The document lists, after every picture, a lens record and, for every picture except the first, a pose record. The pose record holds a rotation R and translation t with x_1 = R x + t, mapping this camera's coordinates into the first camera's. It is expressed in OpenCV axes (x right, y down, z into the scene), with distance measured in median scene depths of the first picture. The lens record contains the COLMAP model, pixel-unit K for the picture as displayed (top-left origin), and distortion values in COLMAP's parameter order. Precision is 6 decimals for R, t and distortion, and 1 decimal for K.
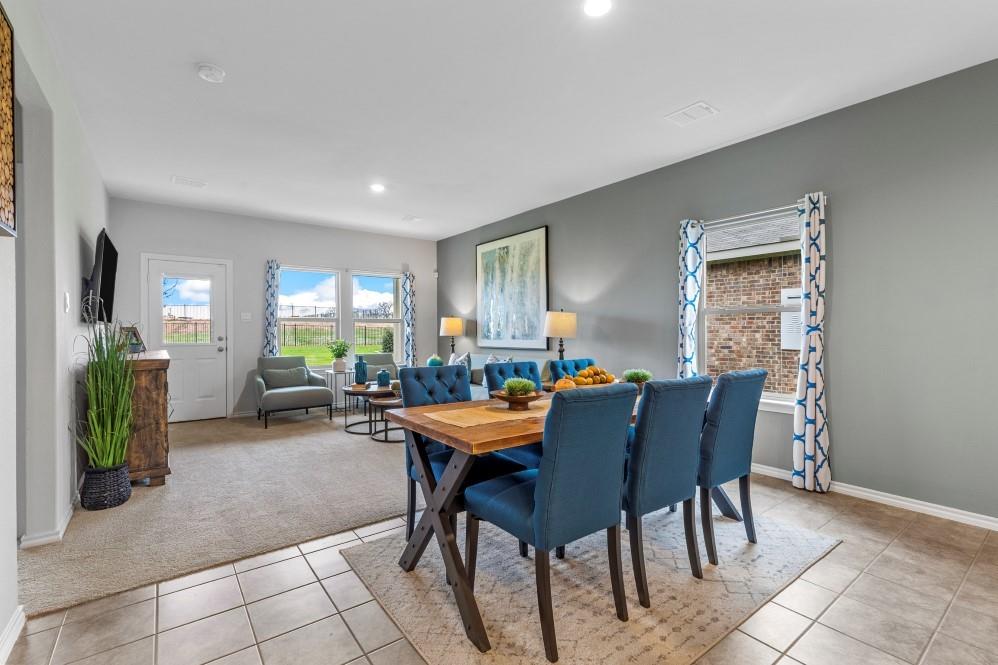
lens RADIAL K [[448.3, 0, 501.1], [0, 448.3, 332.2], [0, 0, 1]] dist [0.005235, -0.000461]
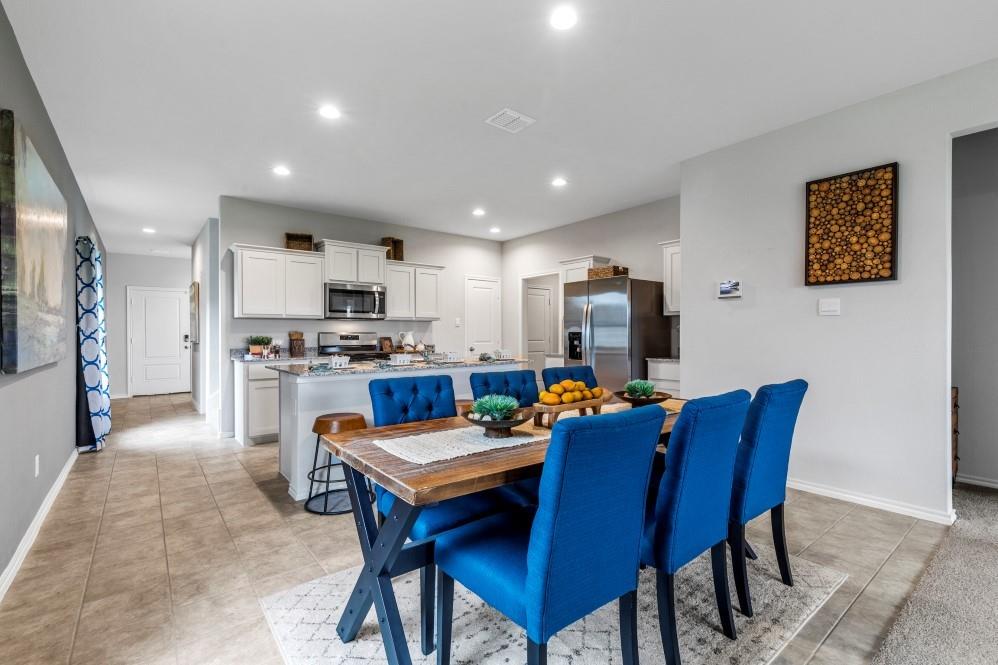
lens RADIAL K [[448.3, 0, 499.8], [0, 448.3, 336.6], [0, 0, 1]] dist [0.005235, -0.000461]
pose [[-0.999757, 0.004753, -0.021546, 0.142803], [0.004570, 0.999953, 0.008573, -0.001675], [0.021586, 0.008472, -0.999731, 0.754854]]
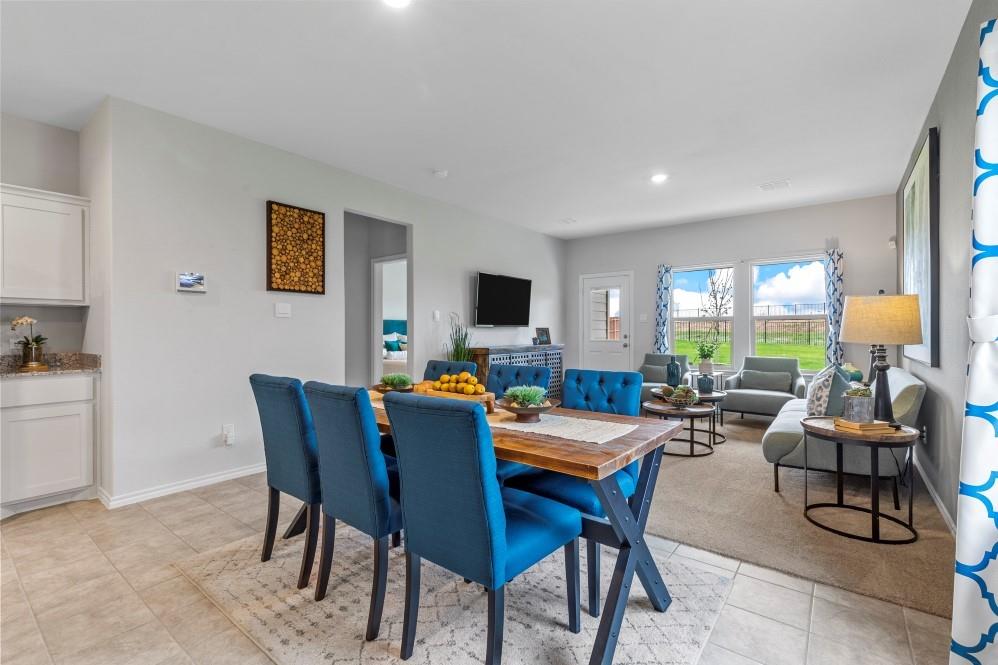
lens RADIAL K [[448.3, 0, 502.5], [0, 448.3, 332.3], [0, 0, 1]] dist [0.005235, -0.000461]
pose [[0.268763, 0.004935, -0.963194, 0.450162], [-0.001196, 0.999988, 0.004790, -0.002347], [0.963205, -0.000135, 0.268766, 0.356804]]
